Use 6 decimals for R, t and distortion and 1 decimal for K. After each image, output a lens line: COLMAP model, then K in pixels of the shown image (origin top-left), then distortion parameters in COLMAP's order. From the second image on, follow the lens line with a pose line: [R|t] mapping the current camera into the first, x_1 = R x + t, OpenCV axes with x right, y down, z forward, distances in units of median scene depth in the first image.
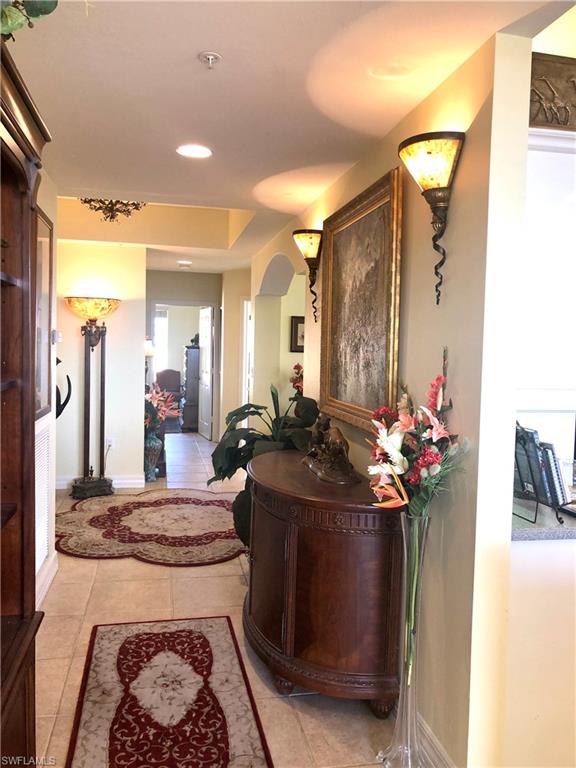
lens RADIAL K [[629.5, 0, 288.0], [0, 629.5, 384.0], [0, 0, 1]] dist [0.014222, 0.016106]
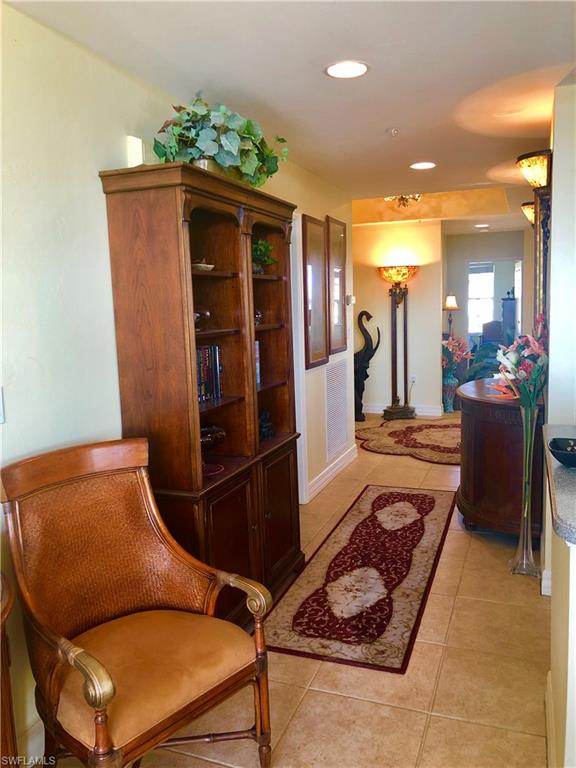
lens RADIAL K [[629.5, 0, 288.0], [0, 629.5, 384.0], [0, 0, 1]] dist [0.014222, 0.016106]
pose [[0.842987, 0.017561, -0.537648, 0.272465], [0.020321, 0.997714, 0.064449, 0.022133], [0.537551, -0.065255, 0.840703, -0.300756]]
